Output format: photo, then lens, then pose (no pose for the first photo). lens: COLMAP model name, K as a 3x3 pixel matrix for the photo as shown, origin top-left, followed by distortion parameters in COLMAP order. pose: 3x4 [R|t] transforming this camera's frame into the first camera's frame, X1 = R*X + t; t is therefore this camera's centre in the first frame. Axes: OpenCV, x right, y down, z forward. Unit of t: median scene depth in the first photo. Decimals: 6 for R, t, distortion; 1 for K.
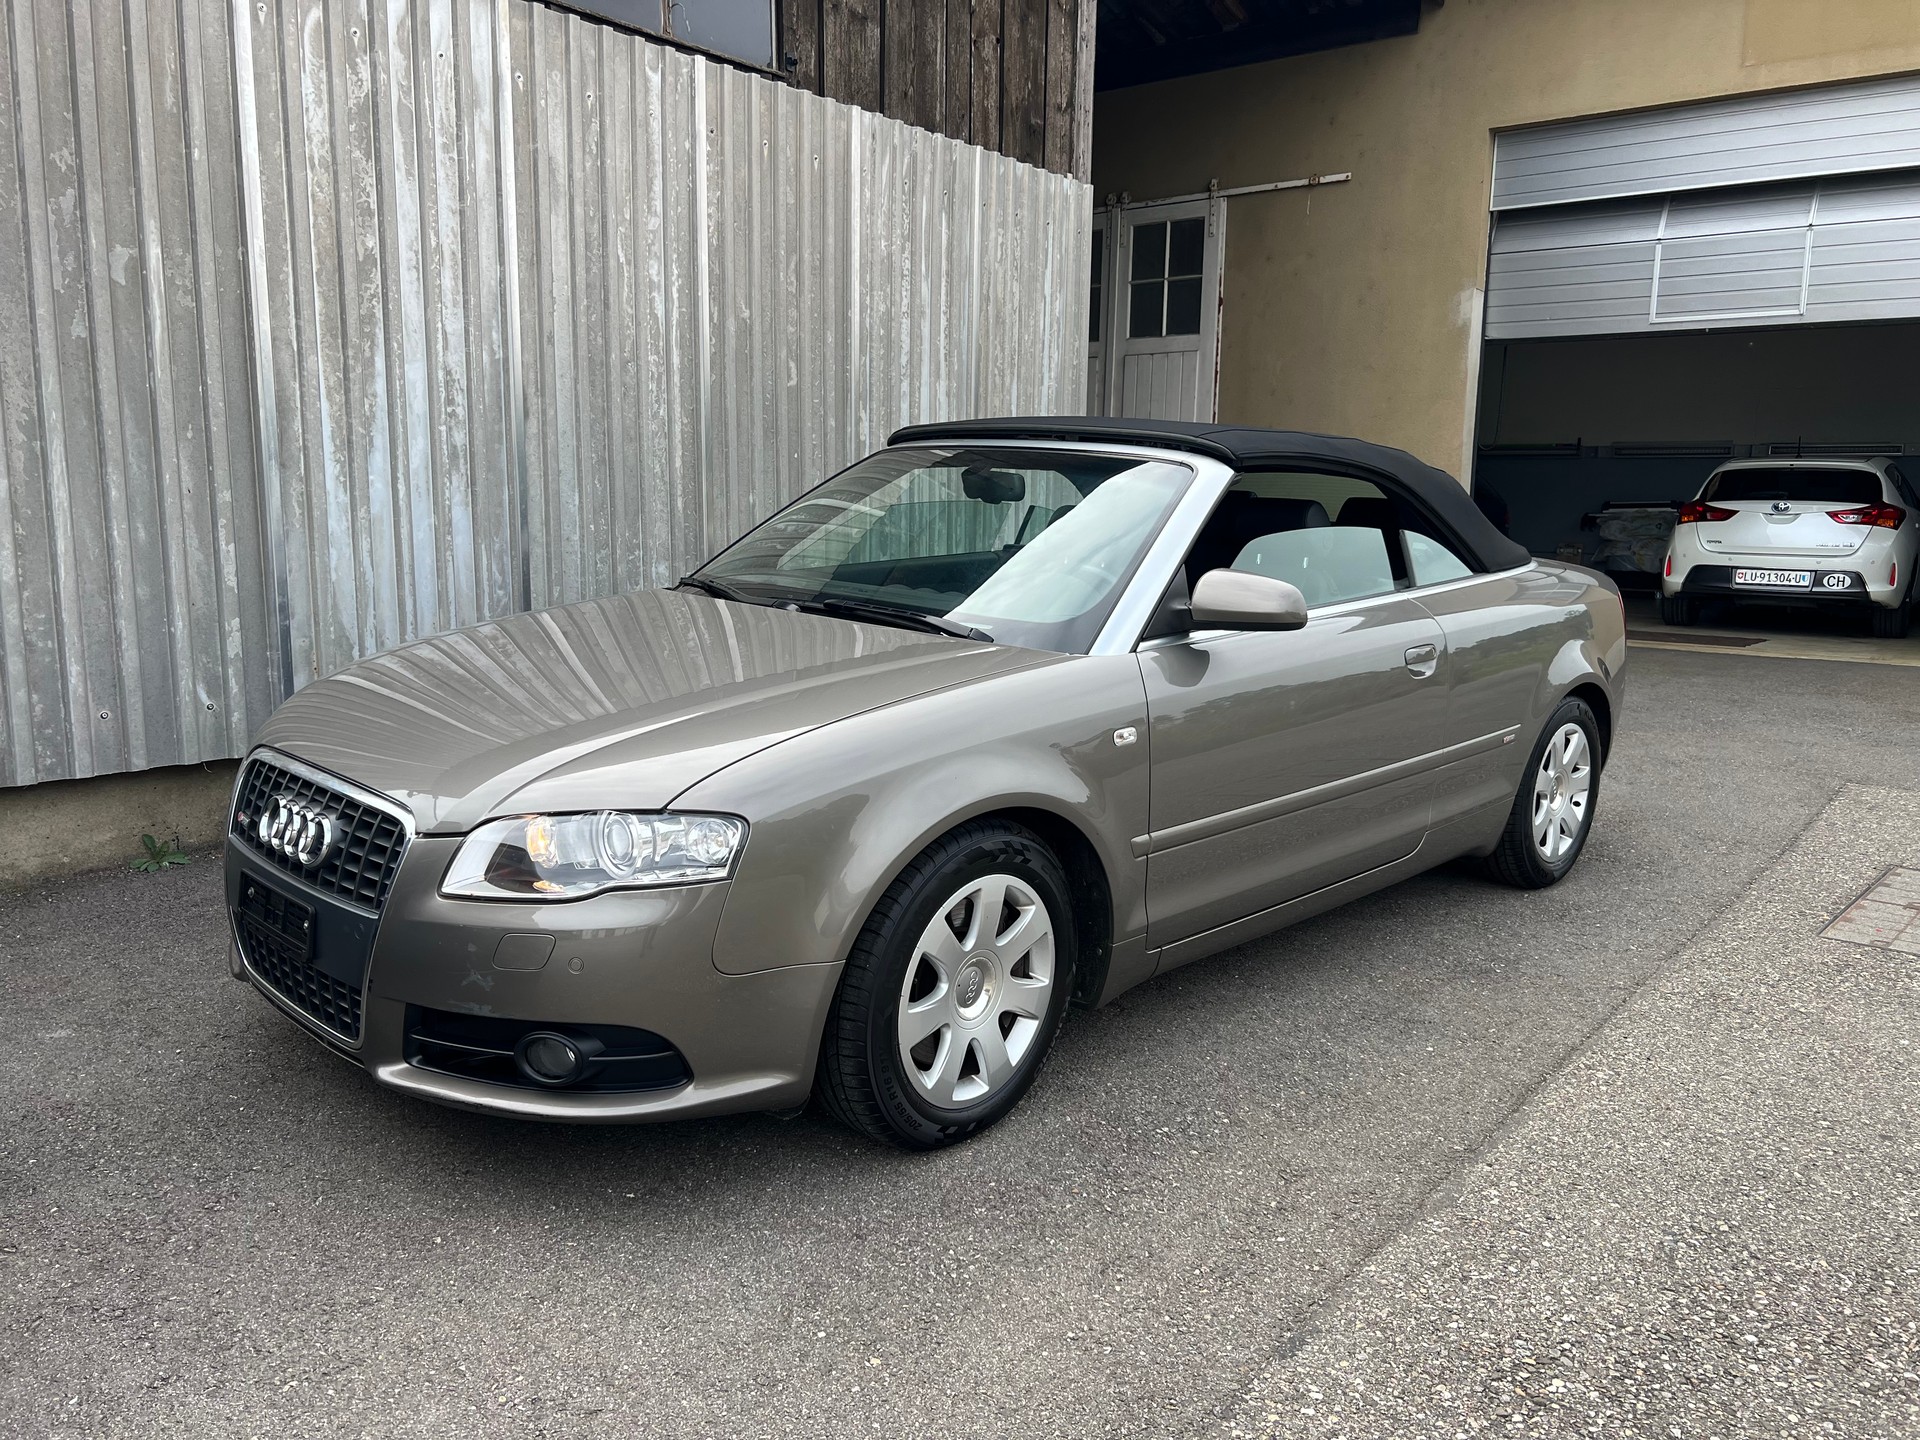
lens RADIAL K [[1490.0, 0, 960.0], [0, 1490.0, 720.0], [0, 0, 1]] dist [0.010382, -0.002779]
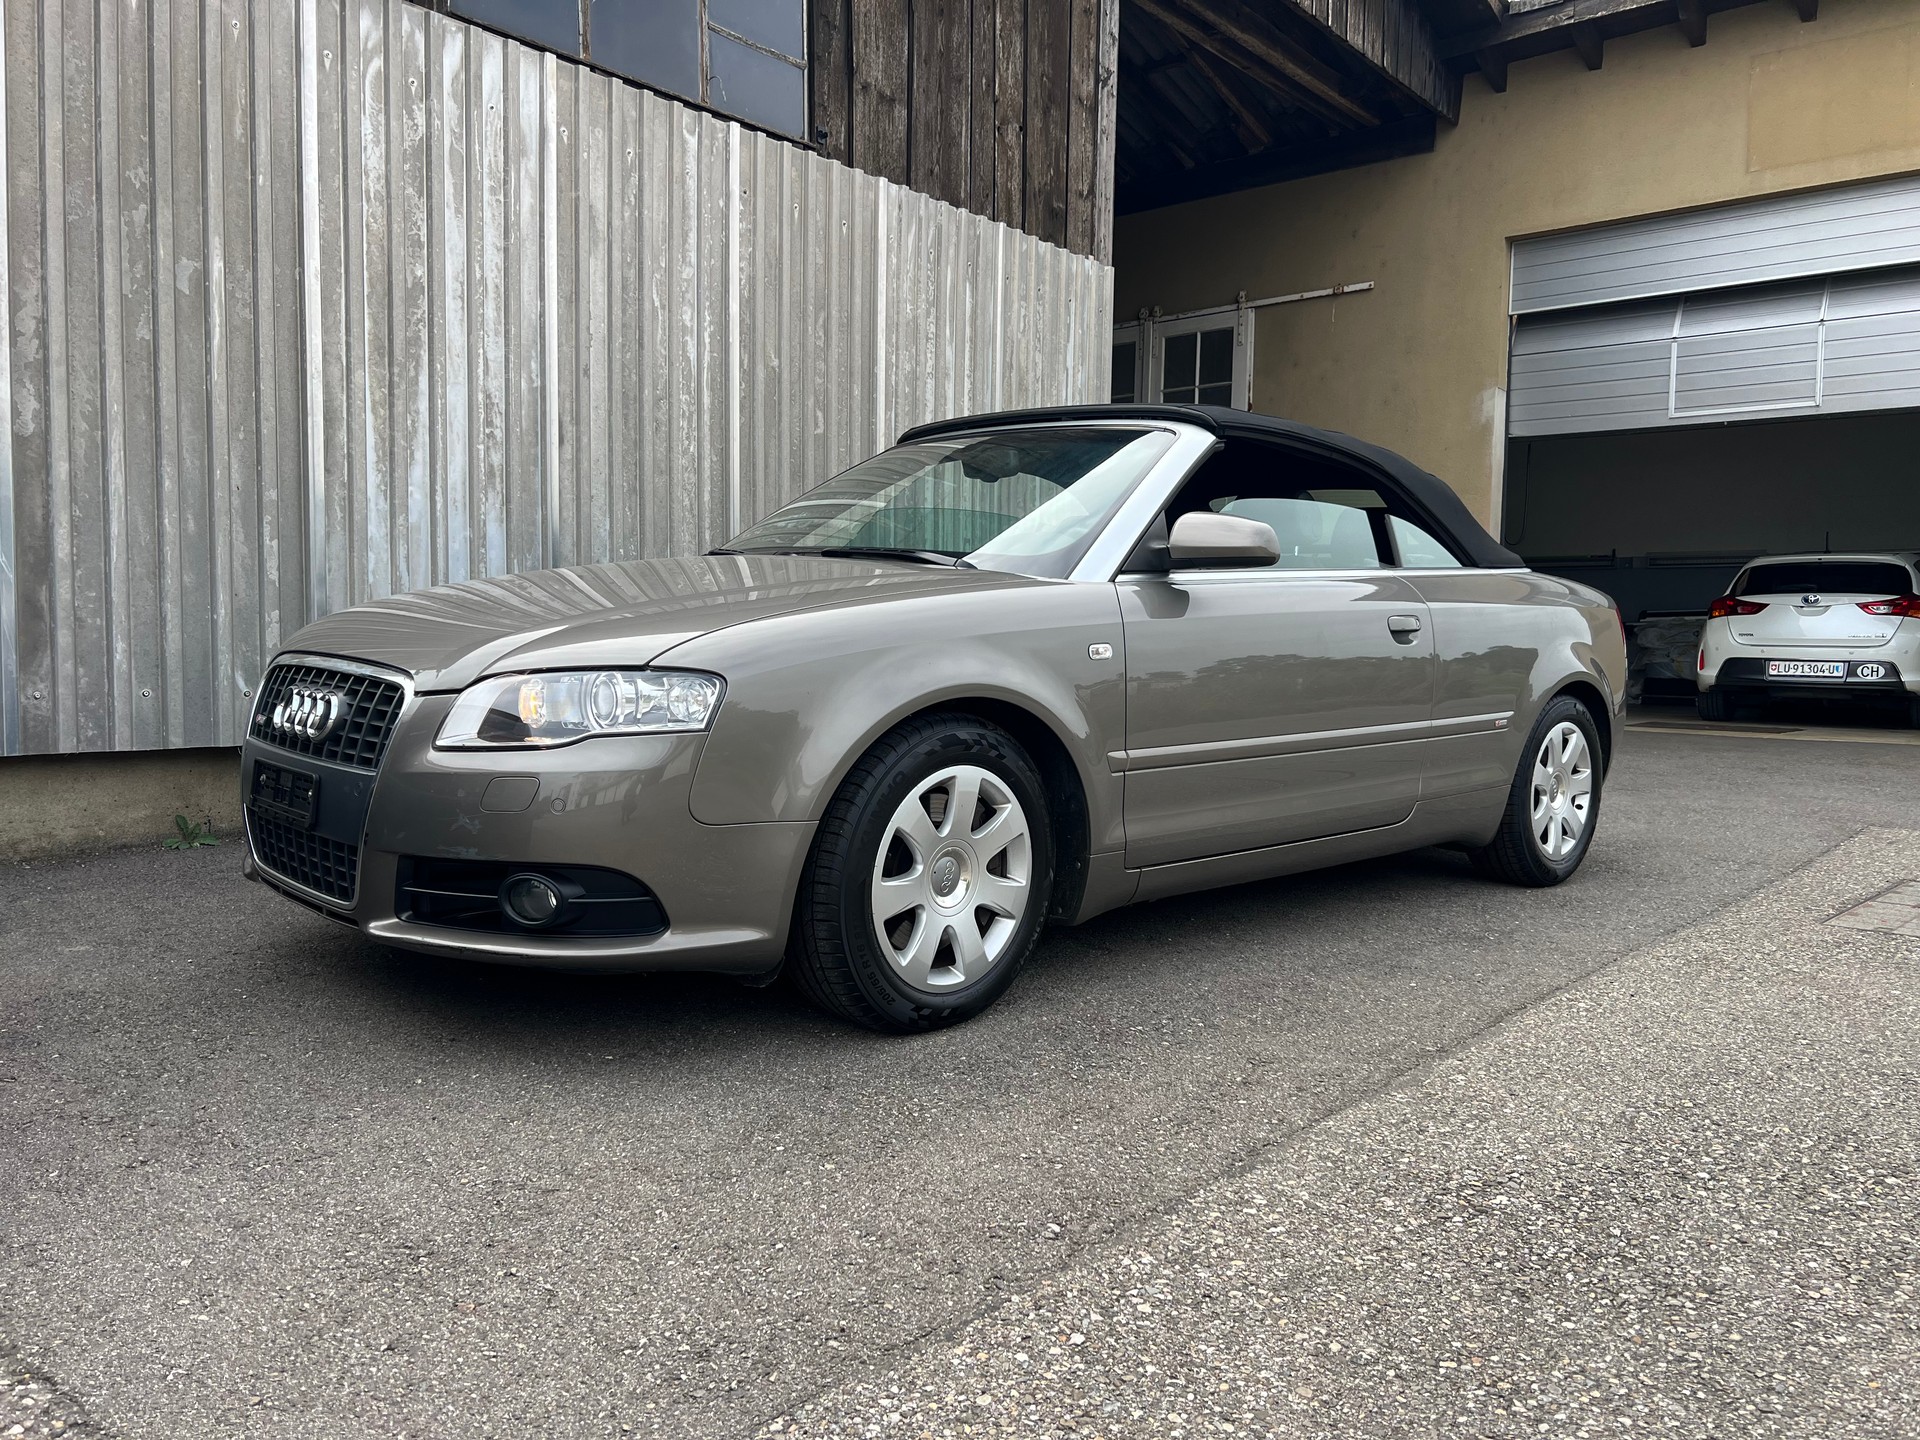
lens RADIAL K [[1489.1, 0, 973.0], [0, 1489.1, 722.4], [0, 0, 1]] dist [0.012794, -0.001814]
pose [[0.999616, 0.002095, -0.027647, 0.032559], [-0.004829, 0.995056, -0.099199, 0.106105], [0.027302, 0.099295, 0.994683, -0.022142]]
